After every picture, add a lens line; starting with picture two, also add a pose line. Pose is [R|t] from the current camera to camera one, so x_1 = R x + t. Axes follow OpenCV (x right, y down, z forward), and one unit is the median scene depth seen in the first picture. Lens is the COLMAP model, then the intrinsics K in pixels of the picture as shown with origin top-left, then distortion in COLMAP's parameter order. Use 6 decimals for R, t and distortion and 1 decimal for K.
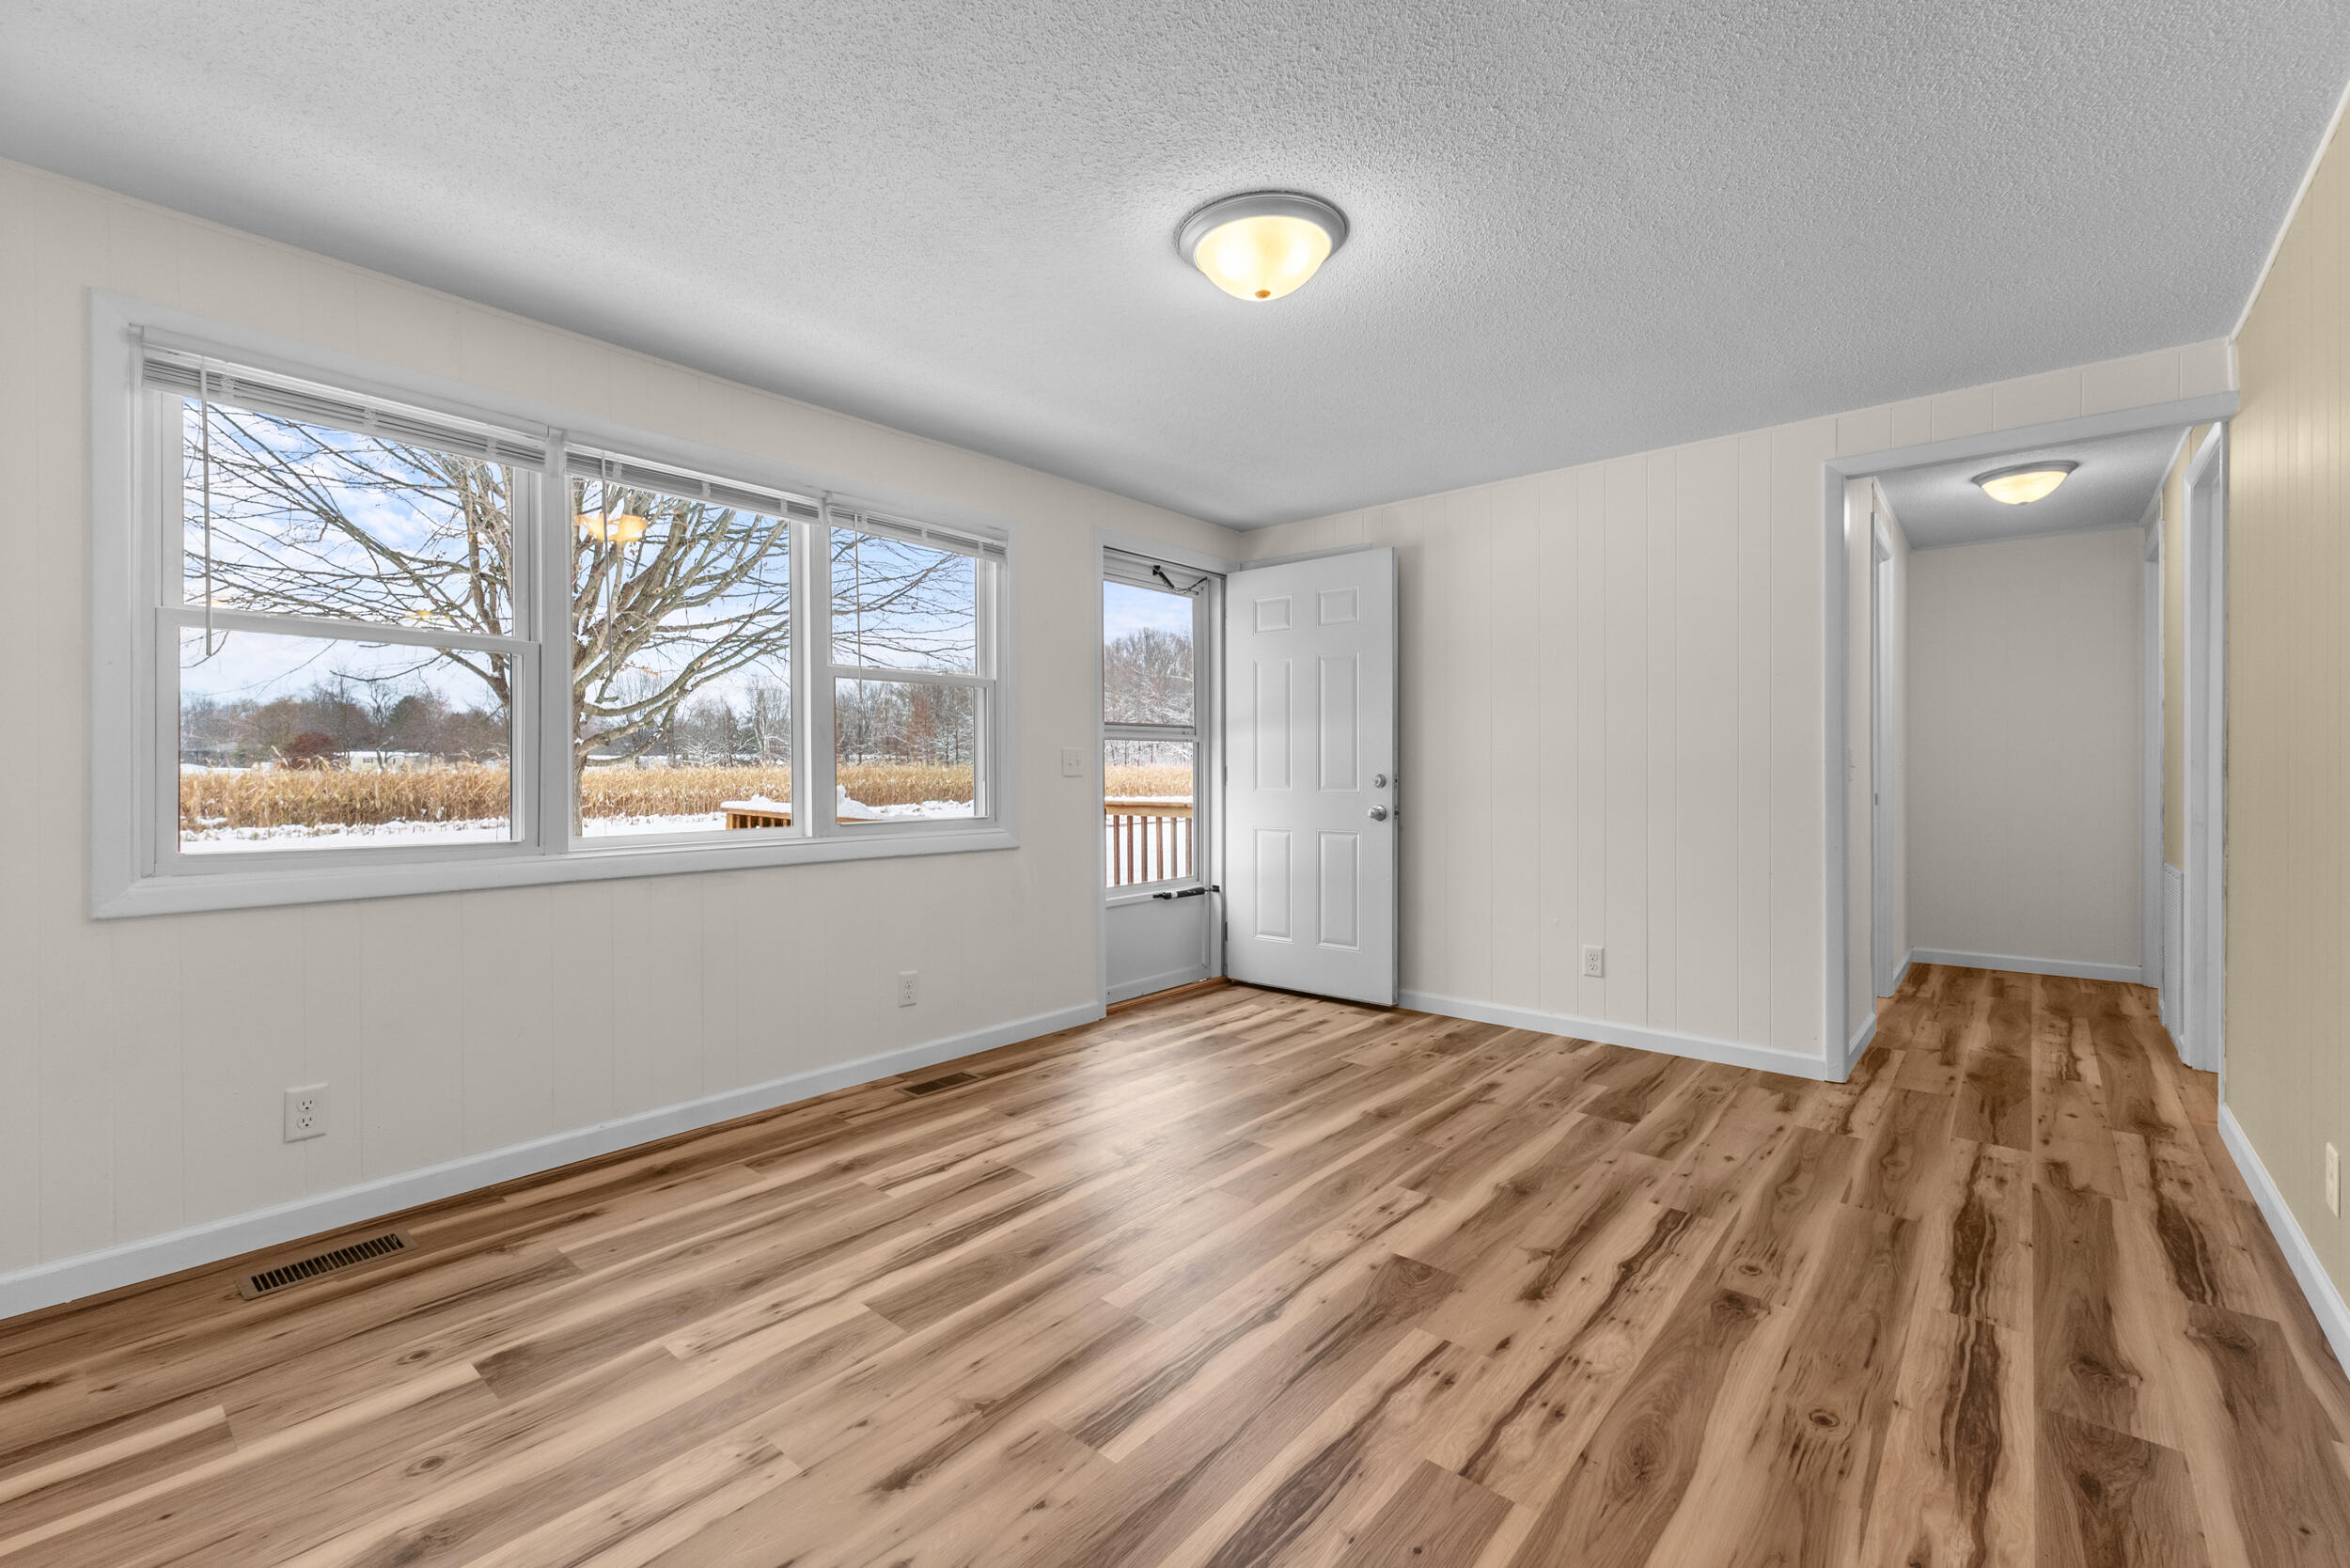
lens RADIAL K [[1024.6, 0, 1175.0], [0, 1024.6, 784.0], [0, 0, 1]] dist [0.005298, 0.000415]
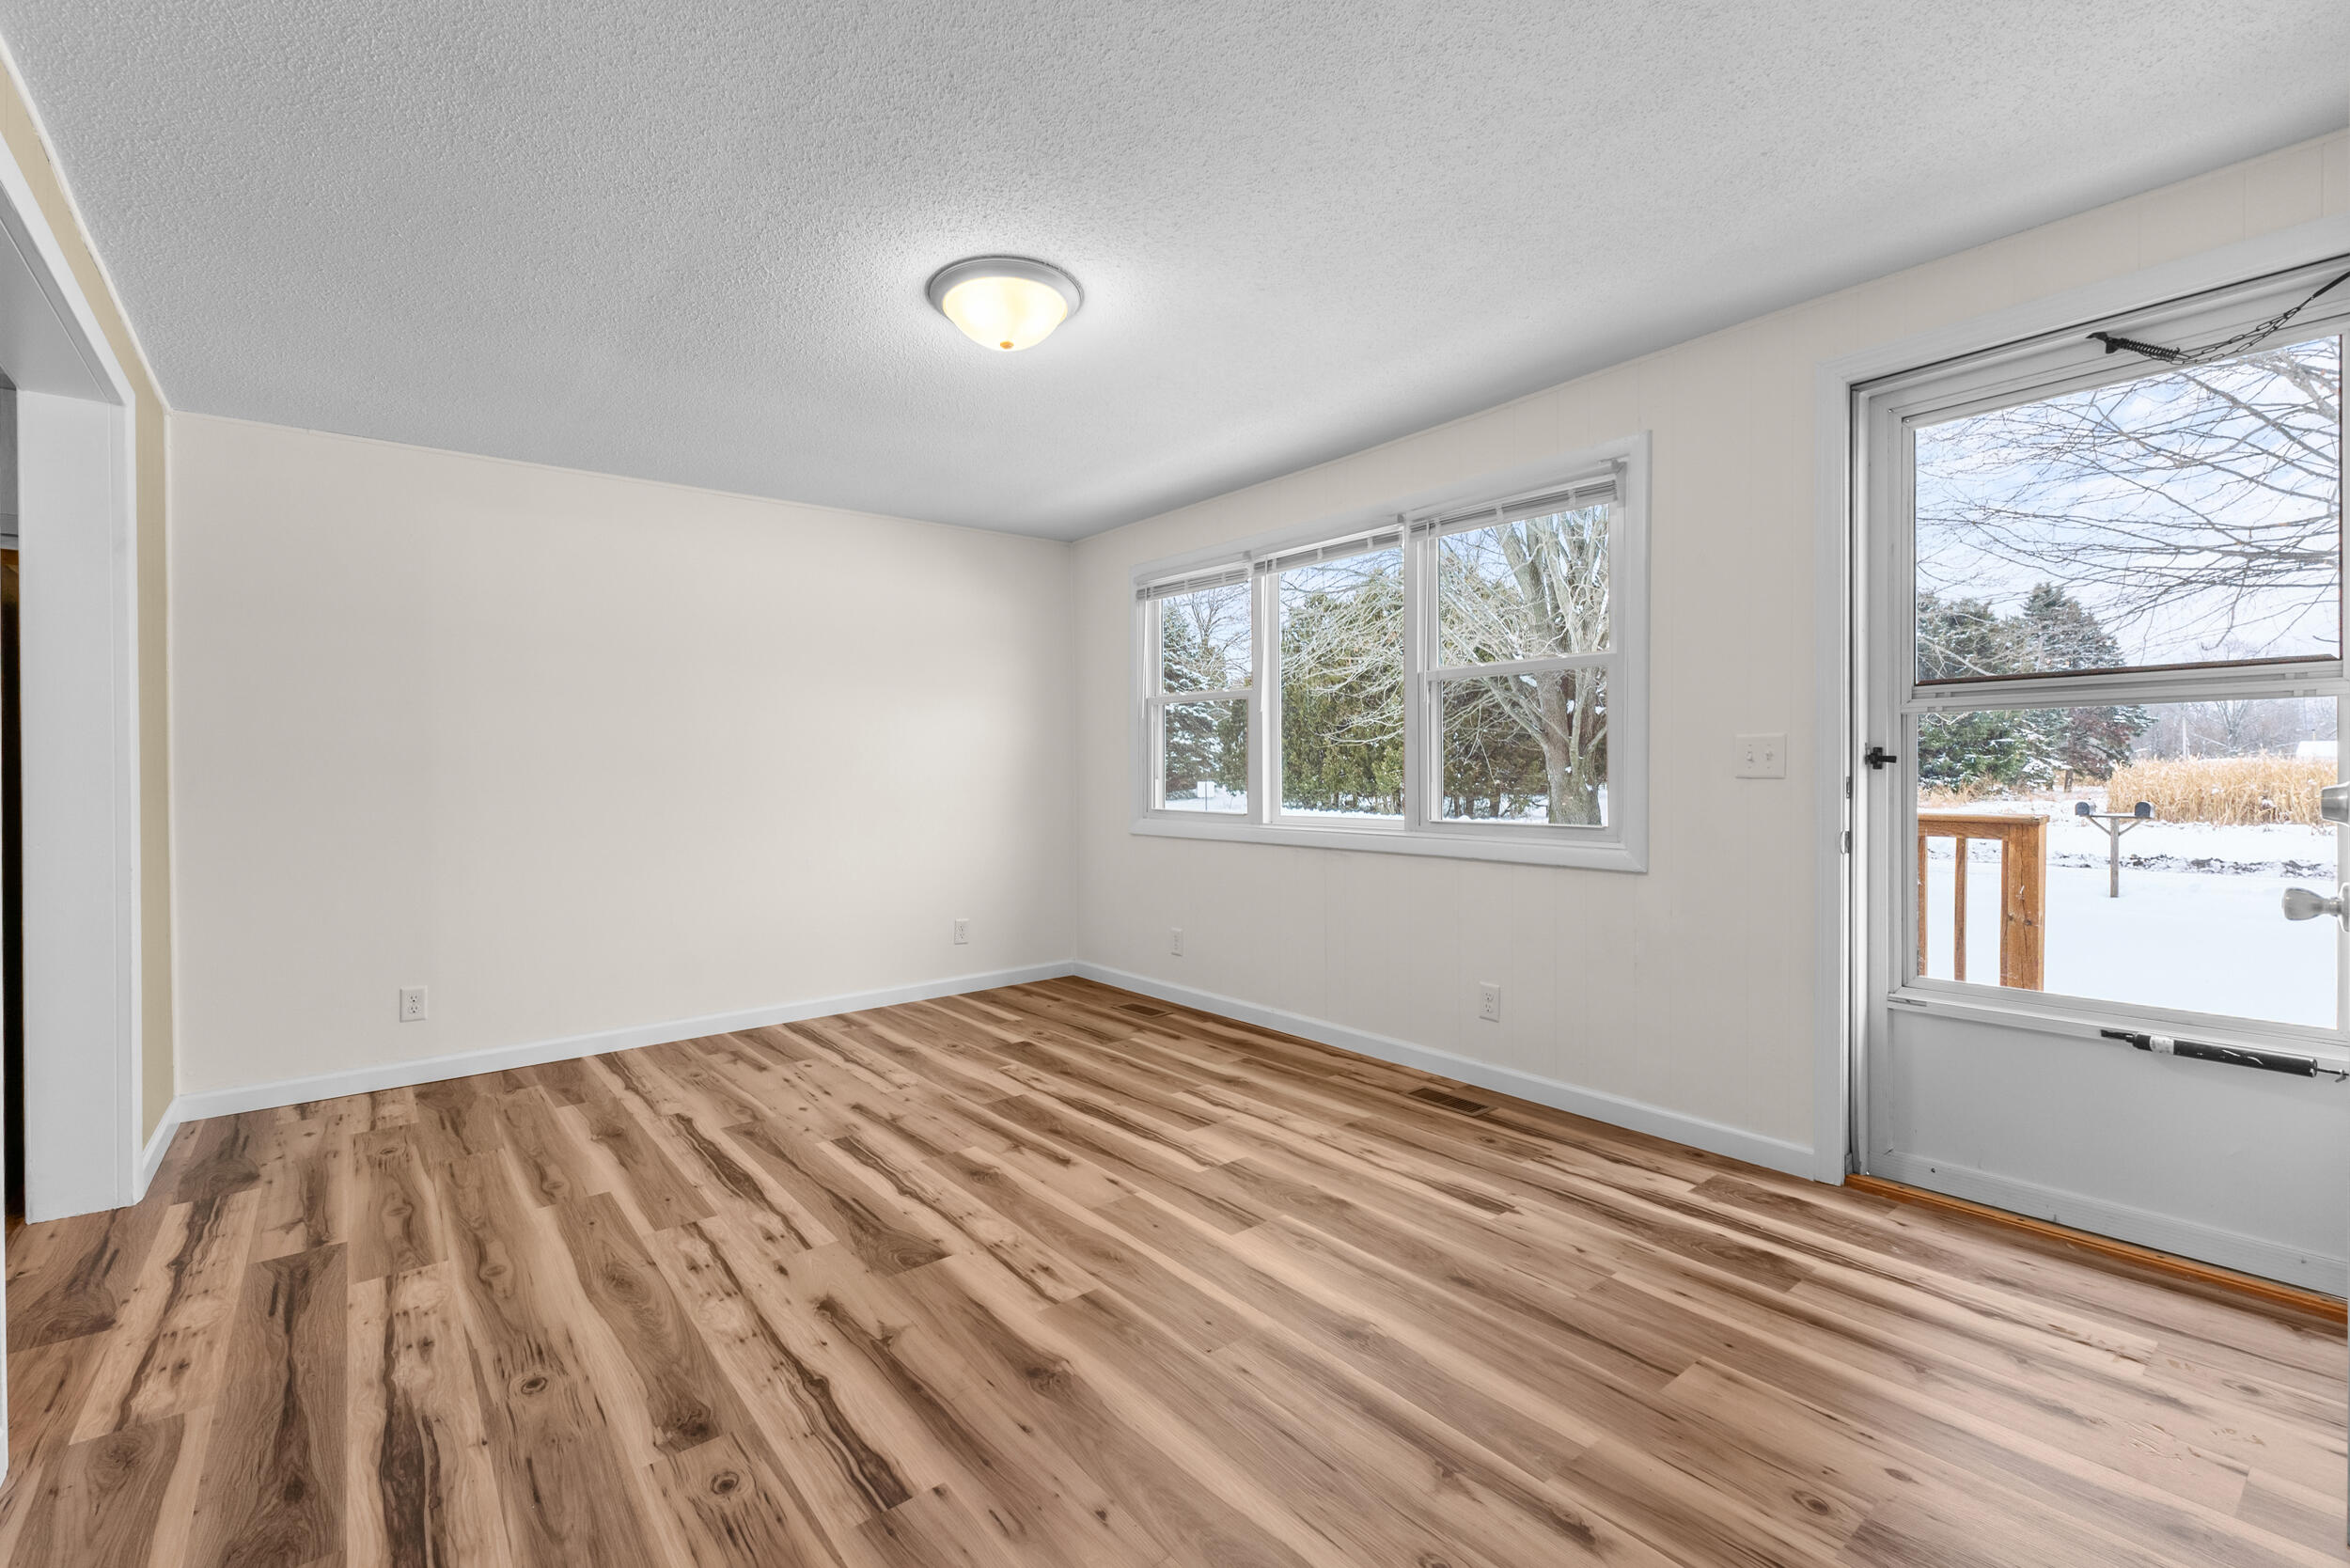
lens RADIAL K [[1034.1, 0, 1113.0], [0, 1034.1, 778.0], [0, 0, 1]] dist [0.006447, 0.000076]
pose [[-0.239649, 0.011882, -0.970787, 1.041469], [-0.004980, 0.999897, 0.013468, -0.023215], [0.970847, 0.008062, -0.239565, 1.252771]]
